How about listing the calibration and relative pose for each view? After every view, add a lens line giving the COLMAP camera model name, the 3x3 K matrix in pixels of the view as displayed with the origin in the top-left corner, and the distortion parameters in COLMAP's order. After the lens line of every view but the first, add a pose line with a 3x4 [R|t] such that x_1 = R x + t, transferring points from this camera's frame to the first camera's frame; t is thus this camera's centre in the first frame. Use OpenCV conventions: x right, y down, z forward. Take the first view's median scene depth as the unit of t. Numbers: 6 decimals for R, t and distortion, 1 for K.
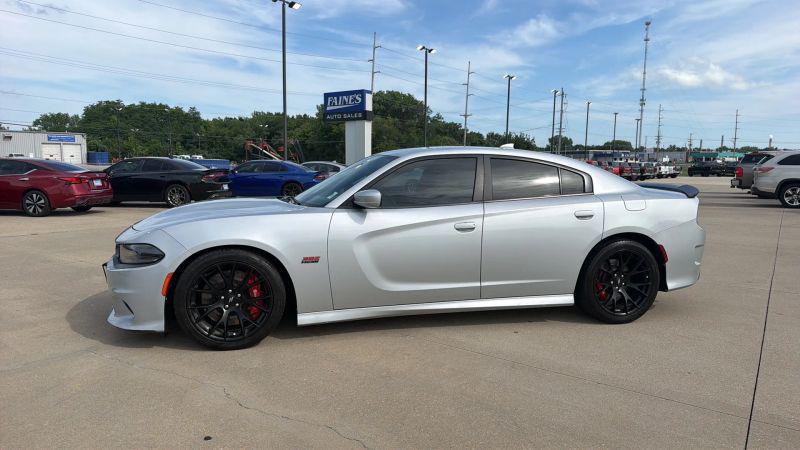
lens RADIAL K [[537.3, 0, 403.2], [0, 537.3, 235.6], [0, 0, 1]] dist [0.054850, -0.070456]
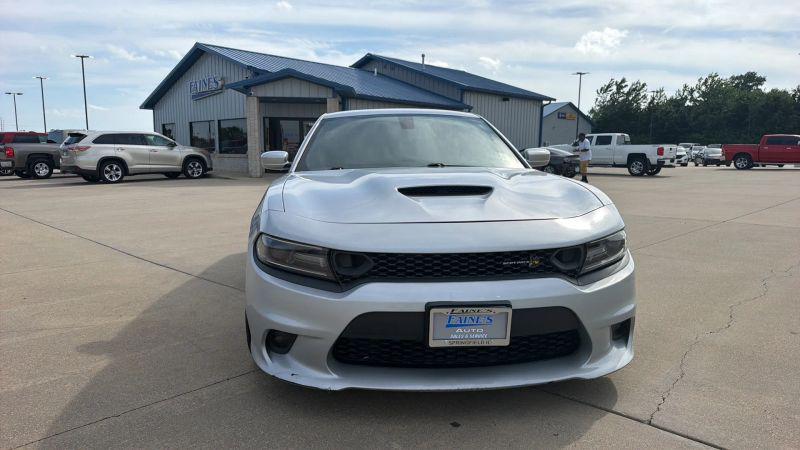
lens RADIAL K [[537.3, 0, 387.4], [0, 537.3, 227.3], [0, 0, 1]] dist [0.054850, -0.070456]
pose [[0.168229, -0.143180, 0.975294, -0.145503], [0.131155, 0.983850, 0.121813, -0.012889], [-0.976984, 0.107422, 0.184291, 0.141857]]
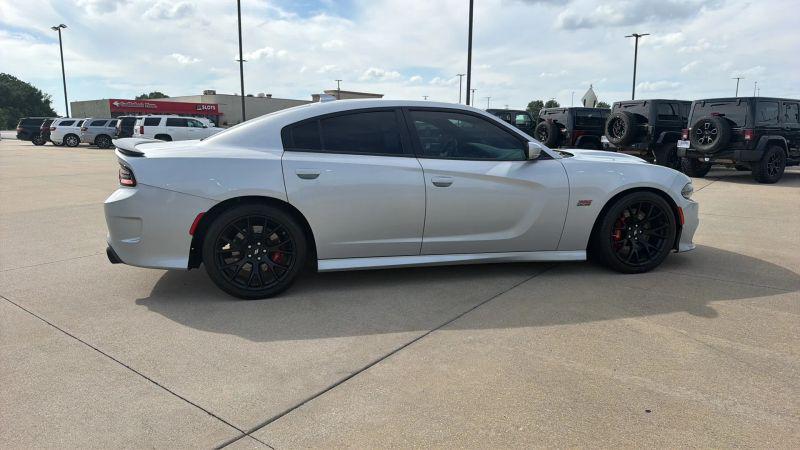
lens RADIAL K [[537.3, 0, 400.3], [0, 537.3, 229.2], [0, 0, 1]] dist [0.054850, -0.070456]
pose [[-0.999421, -0.015483, 0.030300, 0.006791], [-0.005402, 0.951380, 0.307974, -0.039877], [-0.033595, 0.307632, -0.950912, 0.329735]]
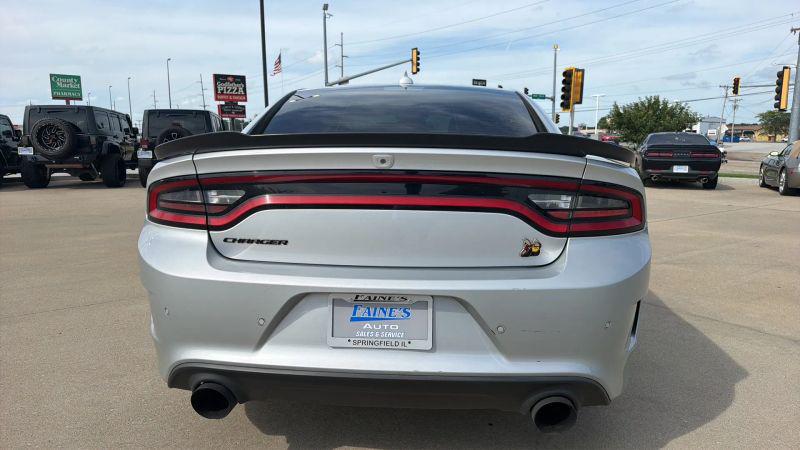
lens RADIAL K [[537.3, 0, 392.7], [0, 537.3, 236.7], [0, 0, 1]] dist [0.054850, -0.070456]
pose [[-0.311203, 0.150498, -0.938351, 0.136793], [-0.127596, 0.971824, 0.198184, -0.018394], [0.941739, 0.181405, -0.283232, 0.202798]]
